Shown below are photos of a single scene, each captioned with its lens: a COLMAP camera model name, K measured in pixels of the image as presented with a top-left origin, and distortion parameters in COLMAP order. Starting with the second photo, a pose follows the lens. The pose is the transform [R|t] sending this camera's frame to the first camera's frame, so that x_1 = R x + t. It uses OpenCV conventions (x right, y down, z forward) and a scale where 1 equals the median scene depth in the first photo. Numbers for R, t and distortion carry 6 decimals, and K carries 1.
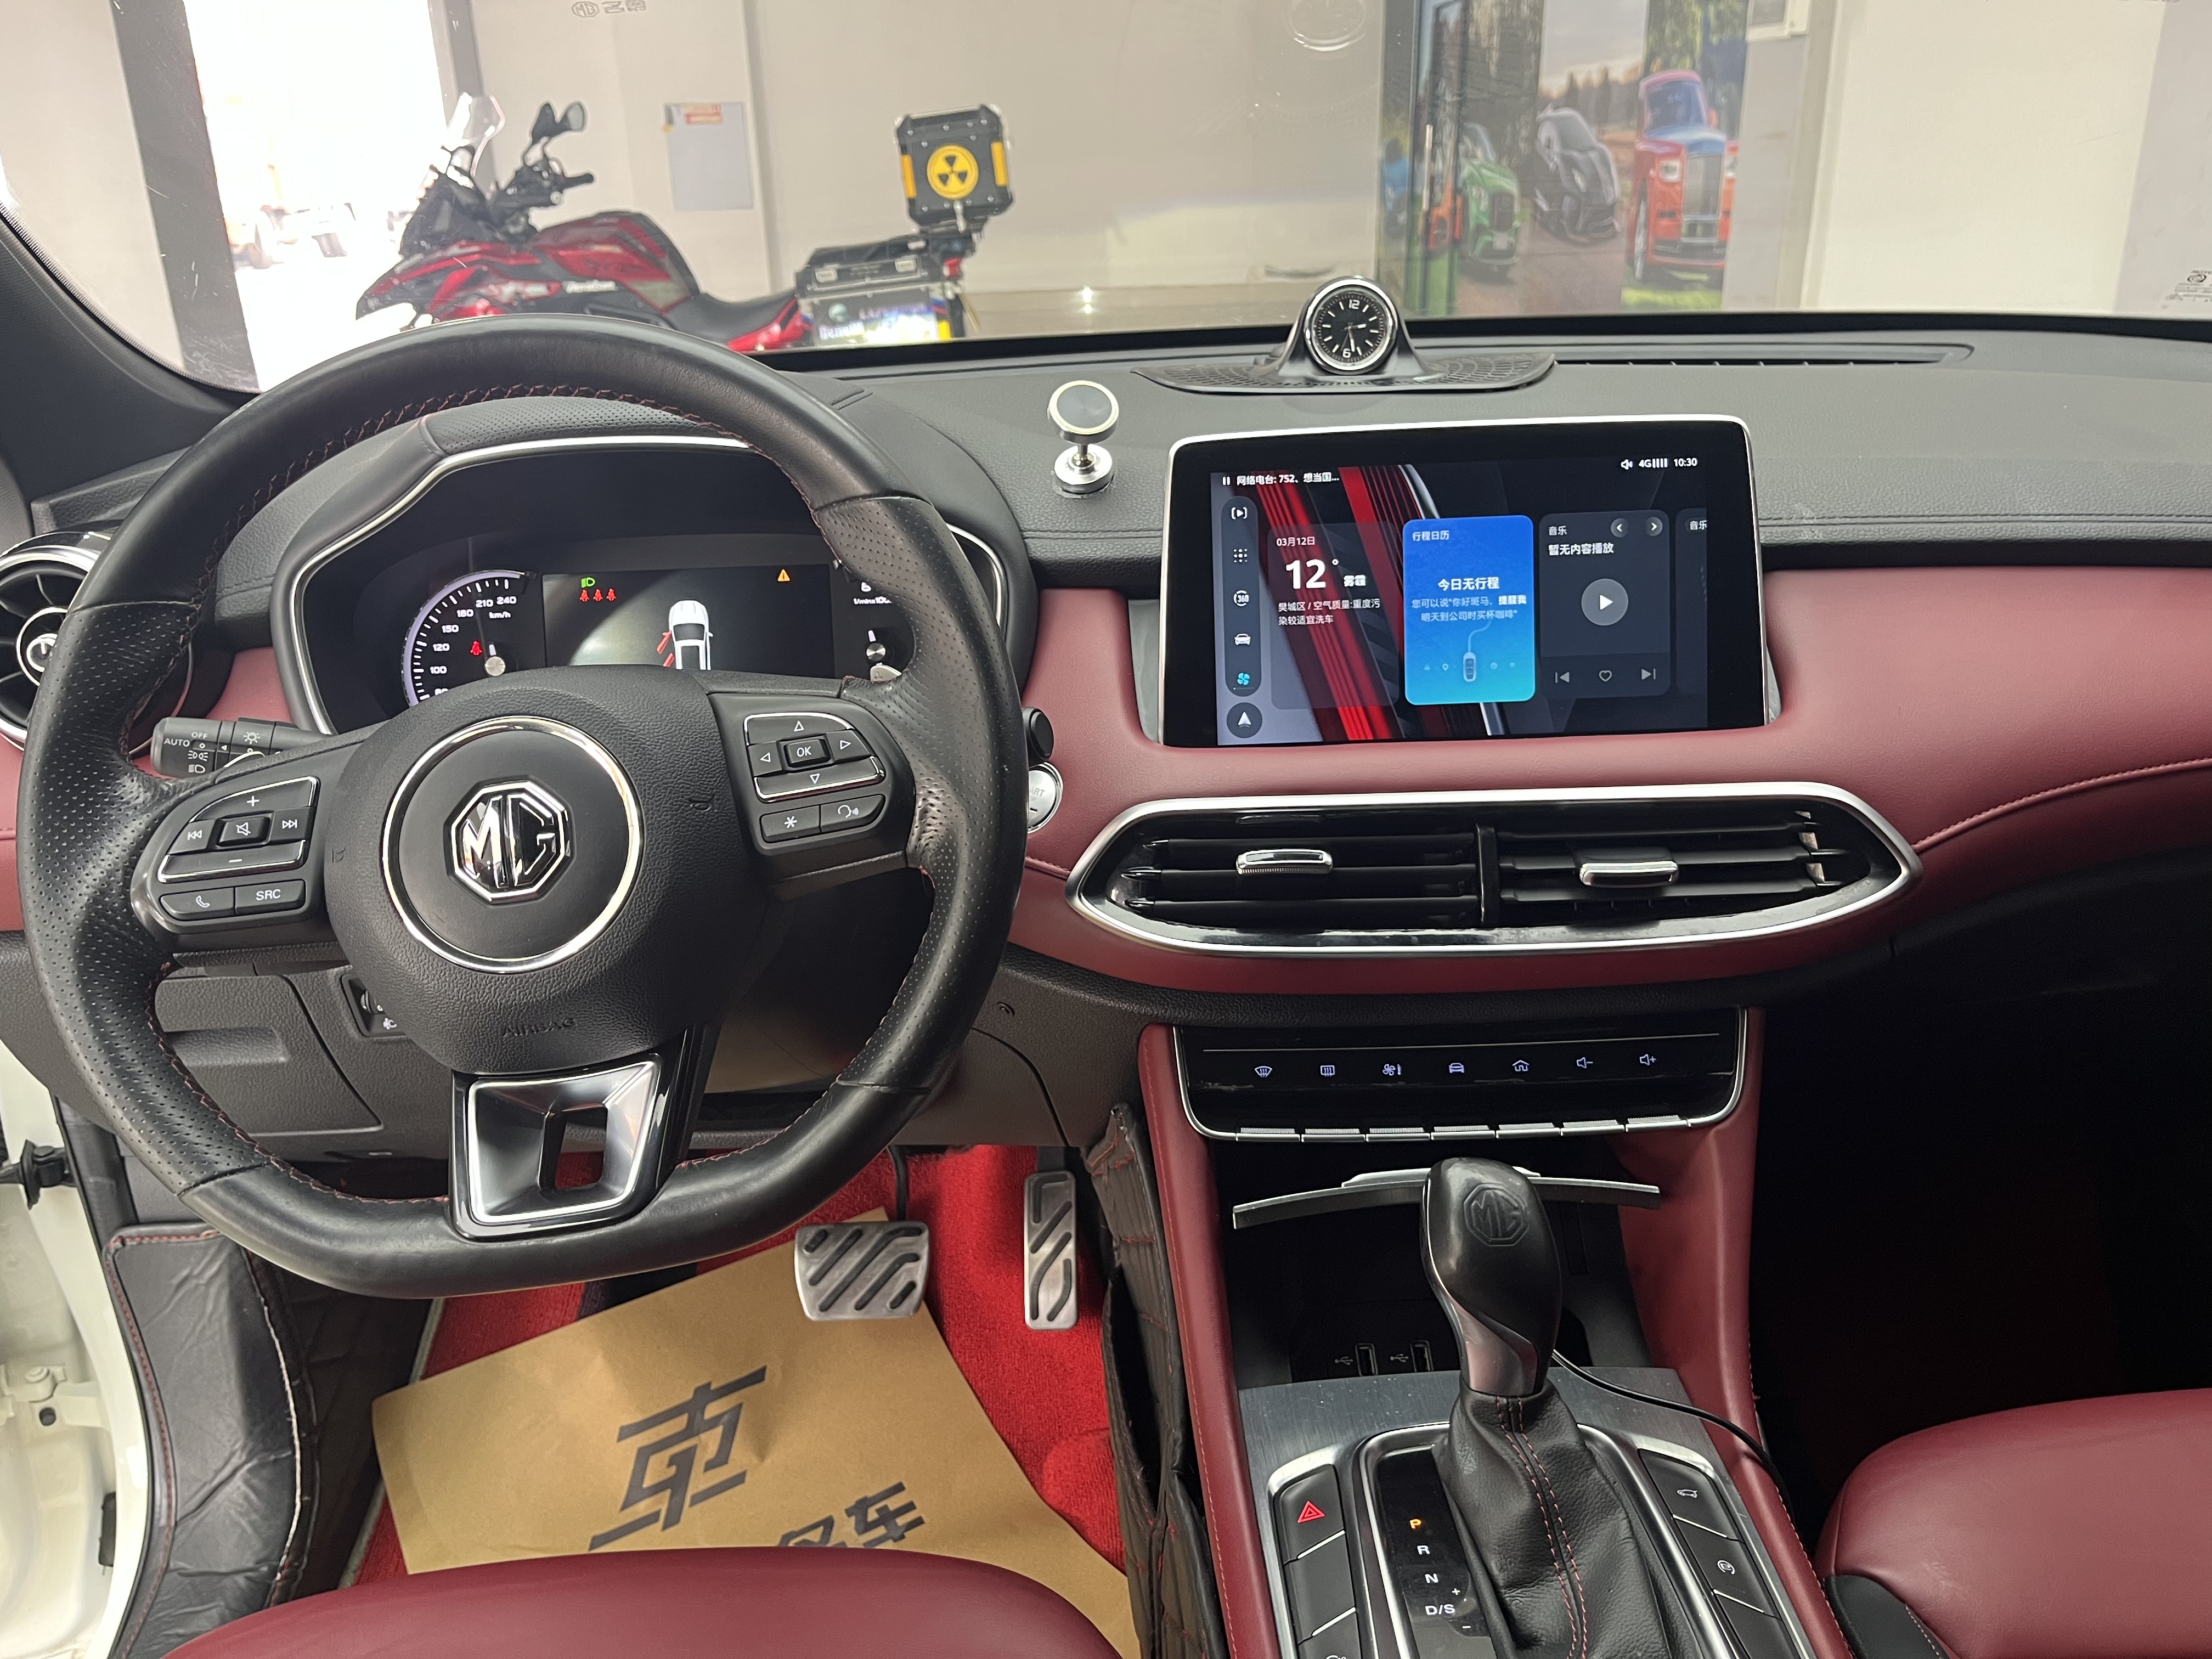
lens RADIAL K [[1687.7, 0, 1103.8], [0, 1687.7, 813.8], [0, 0, 1]] dist [0.053516, -0.064405]
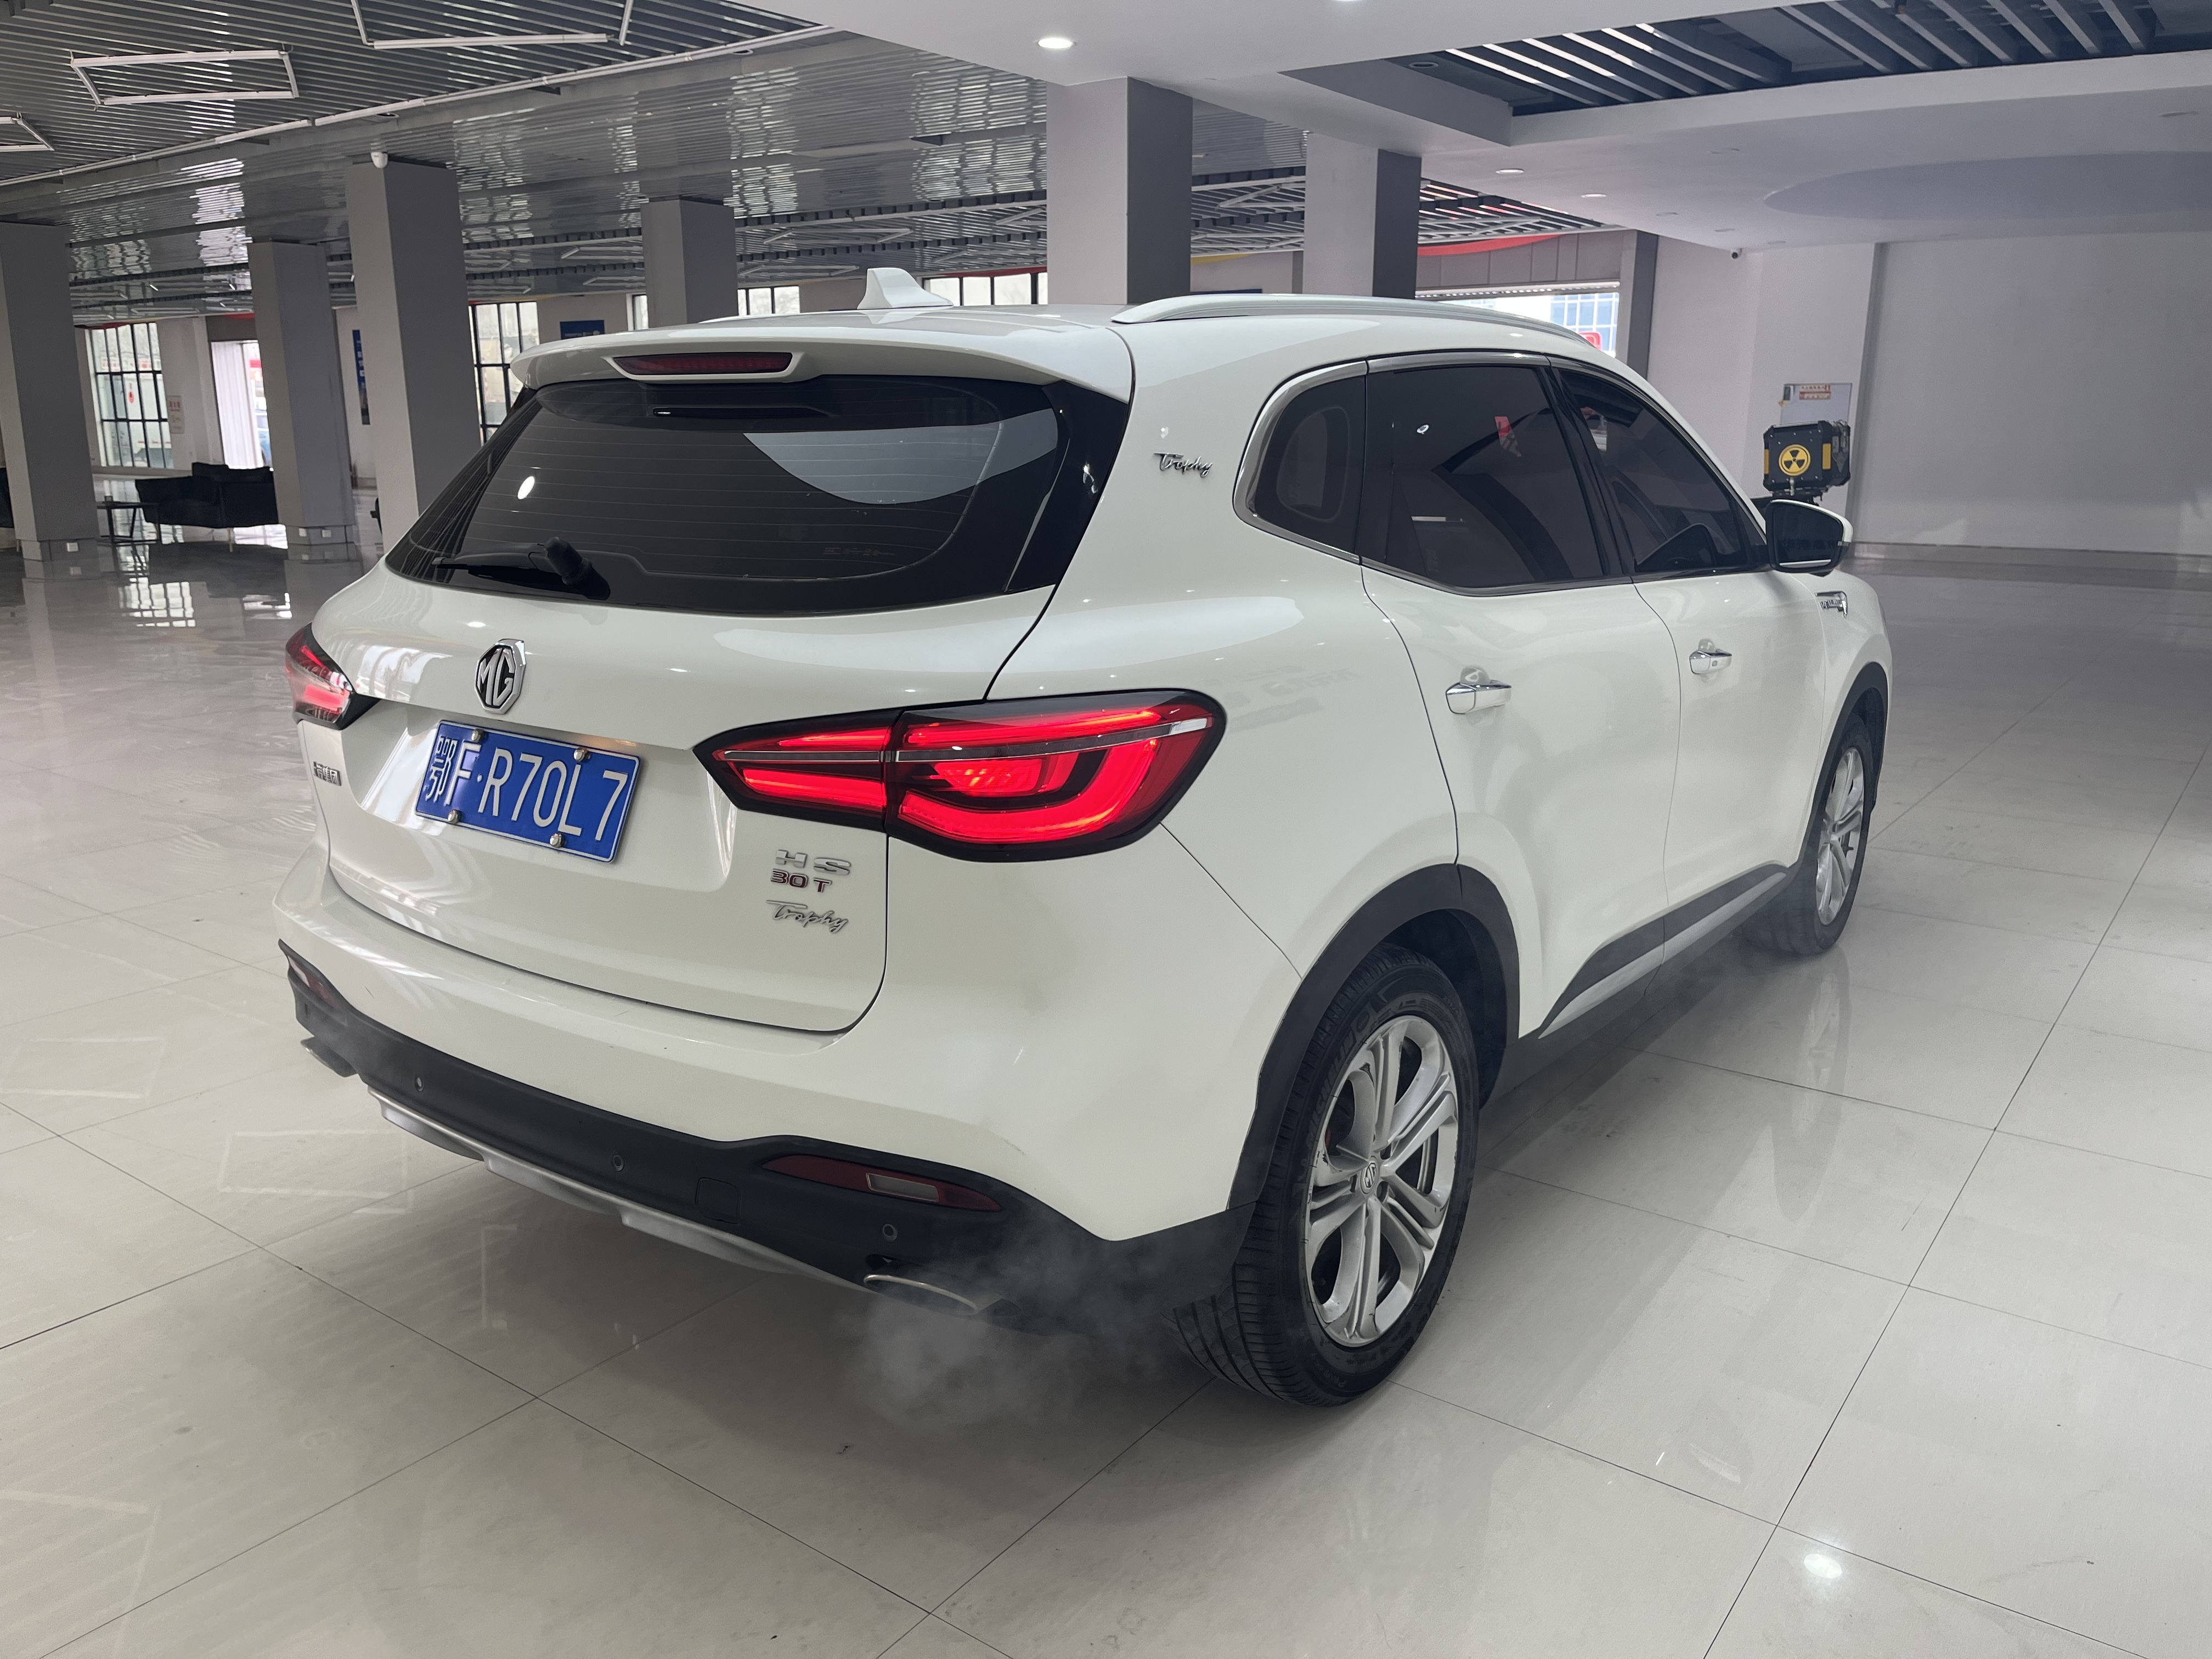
lens RADIAL K [[1687.7, 0, 1110.7], [0, 1687.7, 833.4], [0, 0, 1]] dist [0.053516, -0.064405]
pose [[0.783762, 0.177783, -0.595072, 0.416002], [-0.247314, 0.968249, -0.036462, 0.175852], [0.569696, 0.175747, 0.802845, -0.578464]]
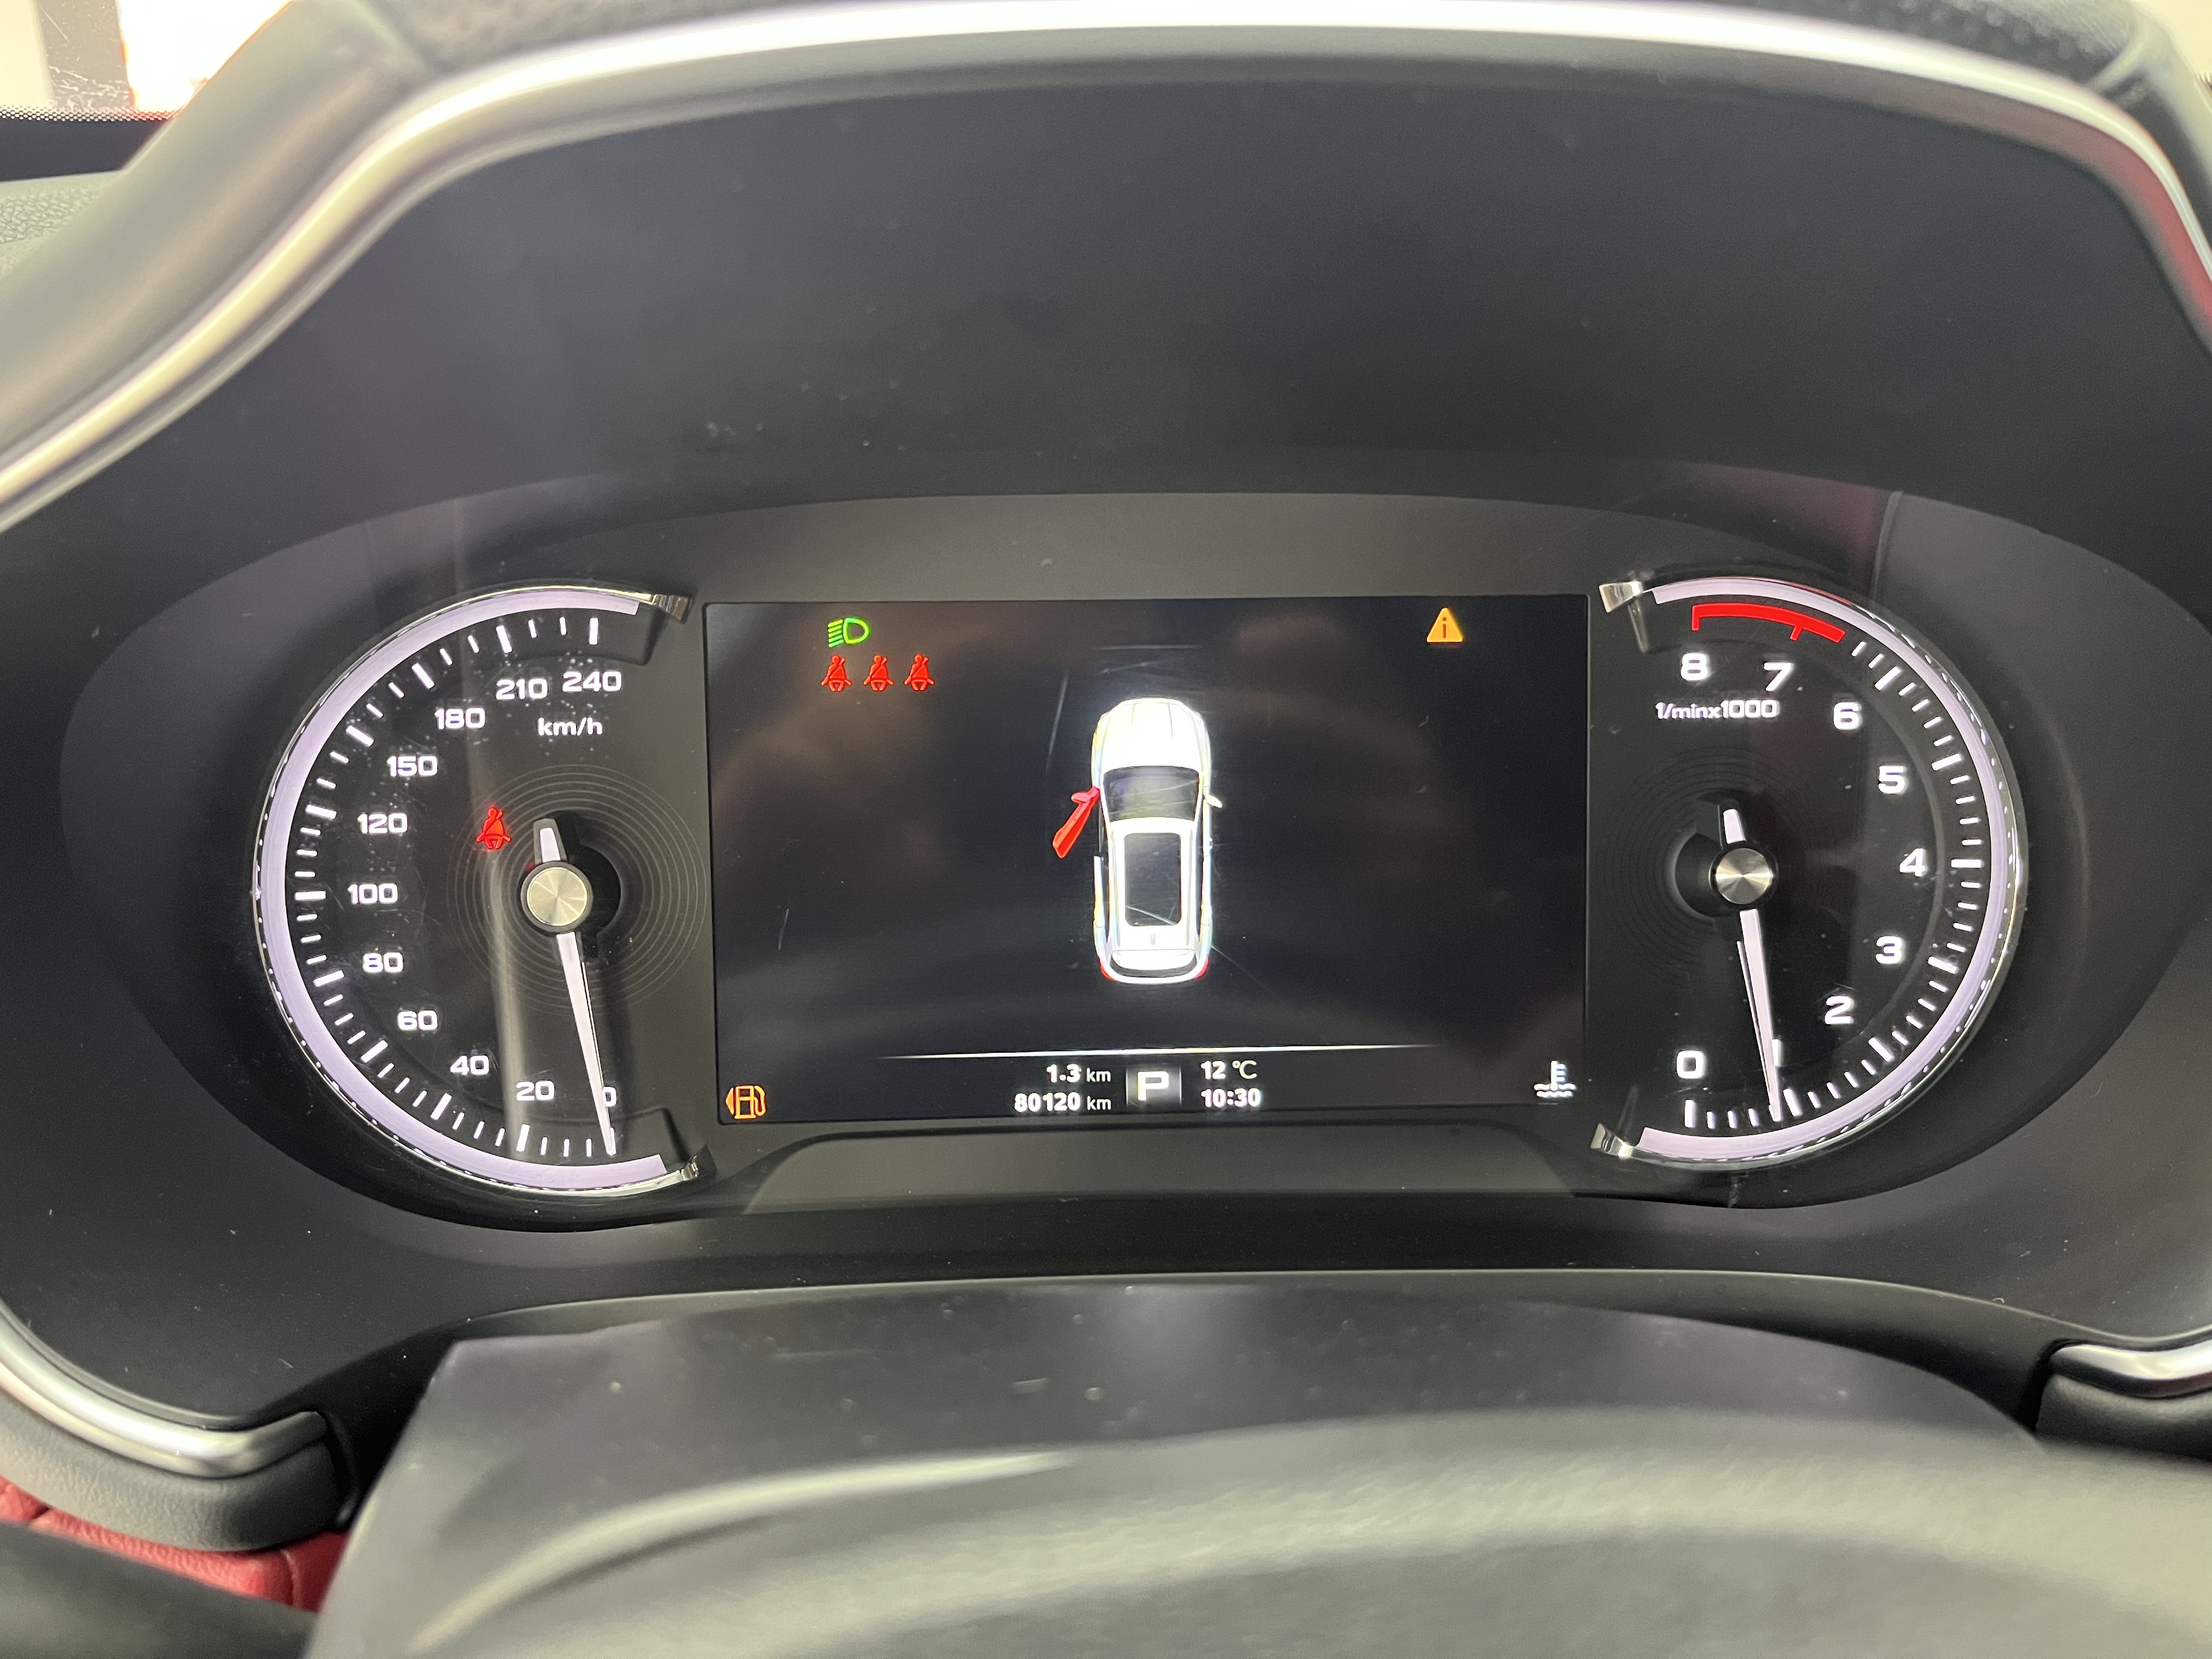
lens RADIAL K [[1687.7, 0, 1092.2], [0, 1687.7, 828.7], [0, 0, 1]] dist [0.053516, -0.064405]
pose [[0.999165, 0.026450, 0.031134, -0.267128], [-0.027764, 0.998709, 0.042540, -0.114239], [-0.029969, -0.043369, 0.998610, 0.678123]]
